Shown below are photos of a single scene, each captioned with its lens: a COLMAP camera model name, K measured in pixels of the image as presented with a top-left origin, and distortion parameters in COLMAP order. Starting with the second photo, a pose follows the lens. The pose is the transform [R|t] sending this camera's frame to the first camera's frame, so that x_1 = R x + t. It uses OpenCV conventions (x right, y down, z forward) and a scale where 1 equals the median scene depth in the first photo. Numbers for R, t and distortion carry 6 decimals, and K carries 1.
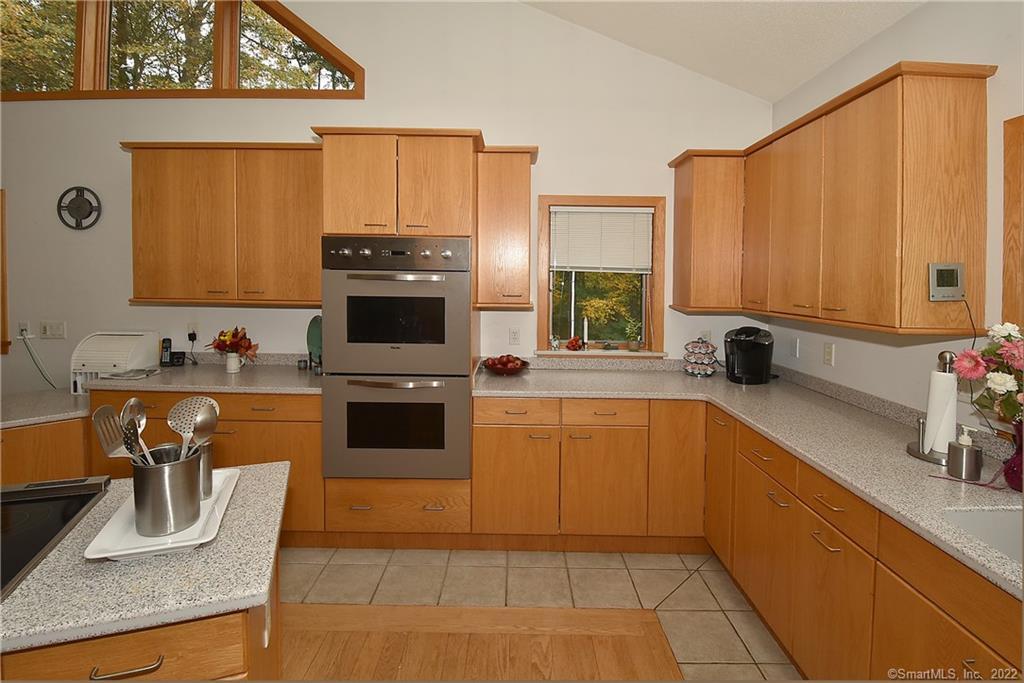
lens RADIAL K [[469.2, 0, 512.0], [0, 469.2, 341.5], [0, 0, 1]] dist [0.000426, -0.023351]
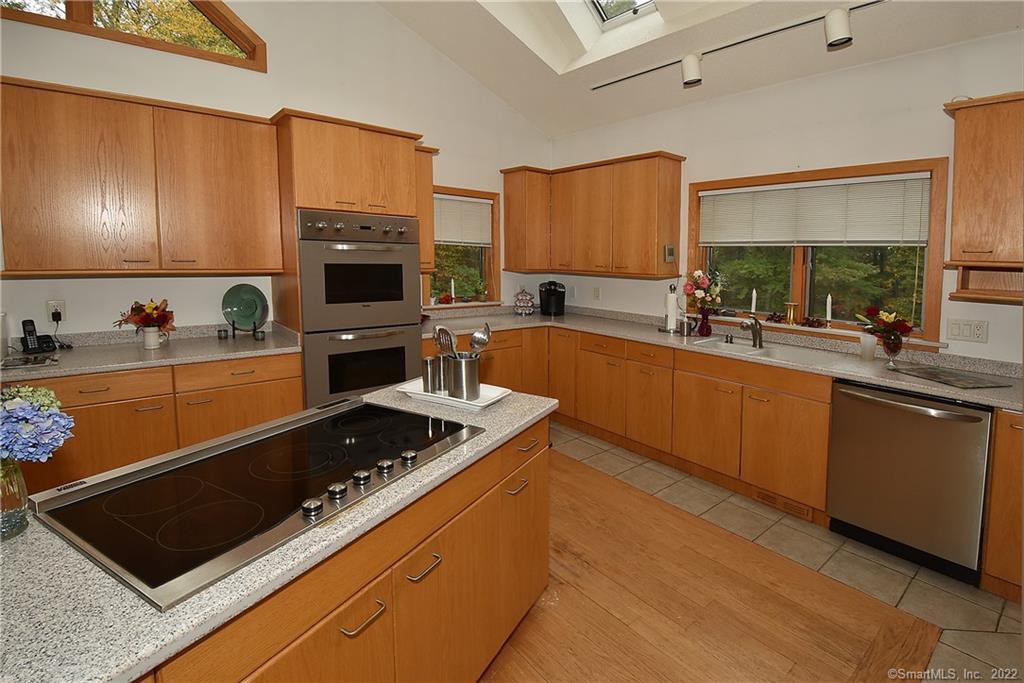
lens RADIAL K [[469.2, 0, 512.0], [0, 469.2, 341.5], [0, 0, 1]] dist [0.000426, -0.023351]
pose [[0.769961, -0.111774, 0.628225, -0.643908], [0.071047, 0.993434, 0.089676, 0.020812], [-0.634123, -0.024413, 0.772847, -0.168639]]
